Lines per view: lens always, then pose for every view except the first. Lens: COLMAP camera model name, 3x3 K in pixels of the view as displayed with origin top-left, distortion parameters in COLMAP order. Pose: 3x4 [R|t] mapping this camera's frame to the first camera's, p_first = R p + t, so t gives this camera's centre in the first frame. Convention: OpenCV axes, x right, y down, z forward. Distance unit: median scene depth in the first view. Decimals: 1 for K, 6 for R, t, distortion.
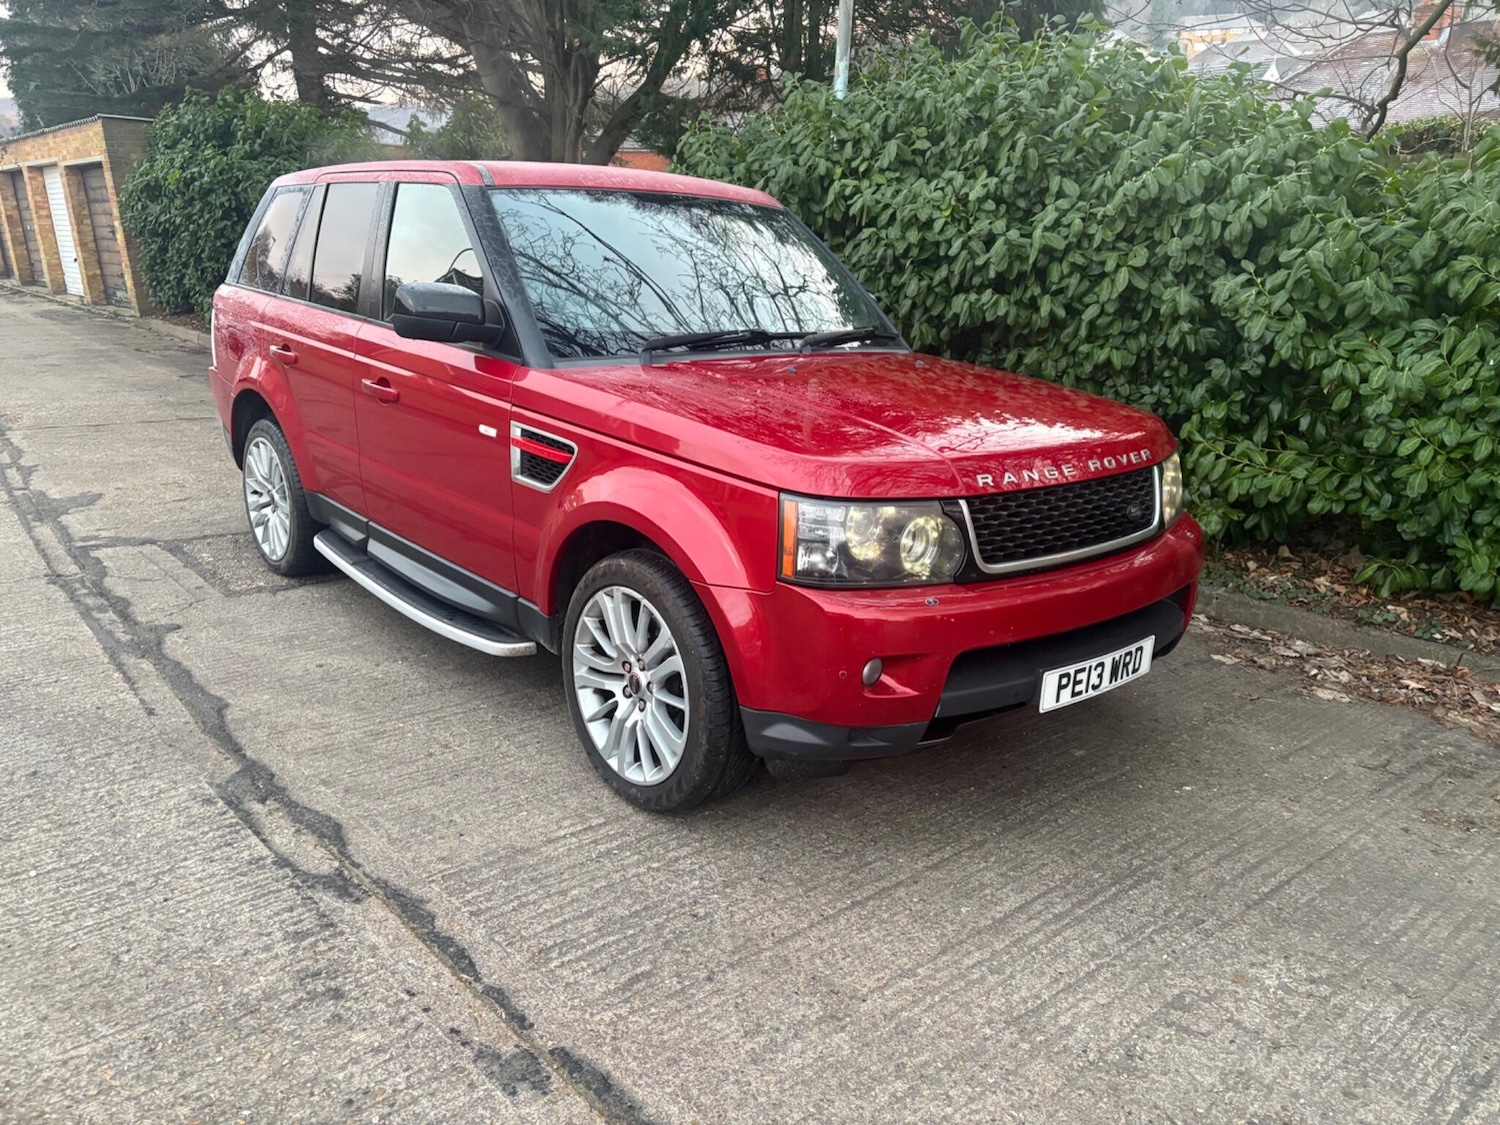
lens RADIAL K [[1134.0, 0, 760.7], [0, 1134.0, 561.1], [0, 0, 1]] dist [0.057423, -0.057315]
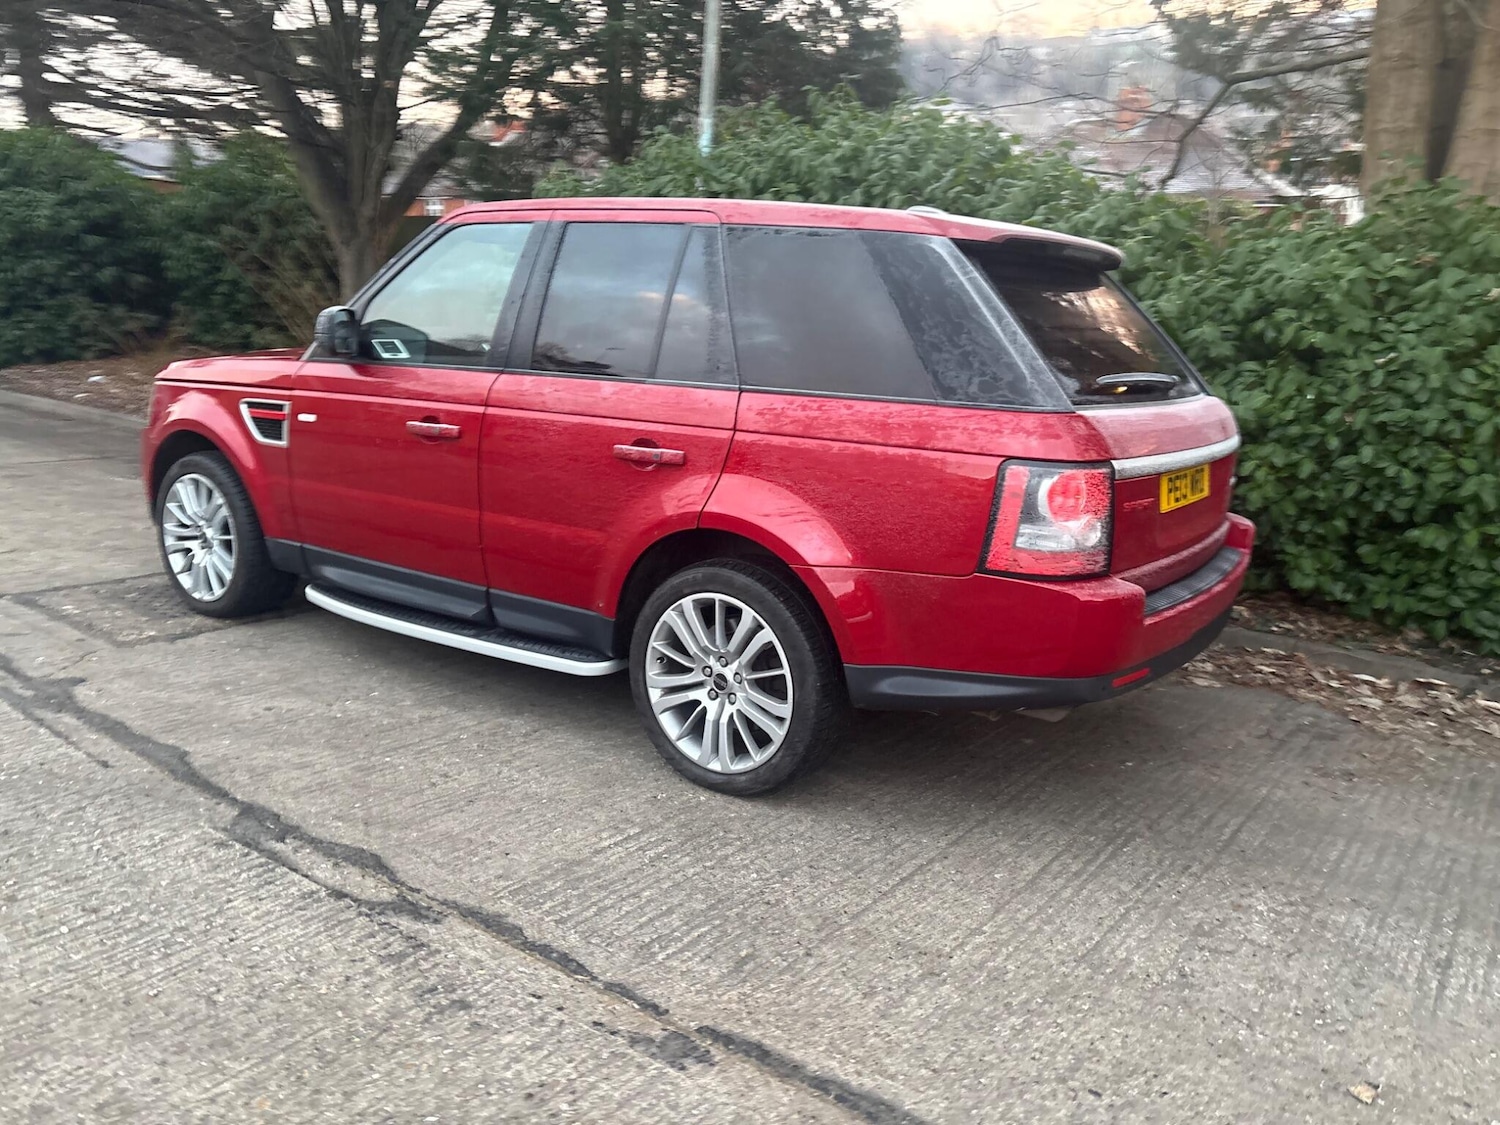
lens RADIAL K [[1134.5, 0, 774.3], [0, 1134.5, 560.7], [0, 0, 1]] dist [0.058184, -0.060165]
pose [[0.974117, -0.031096, 0.223896, -0.181351], [0.041064, 0.998355, -0.040003, 0.023147], [-0.222284, 0.048162, 0.973792, -0.031766]]
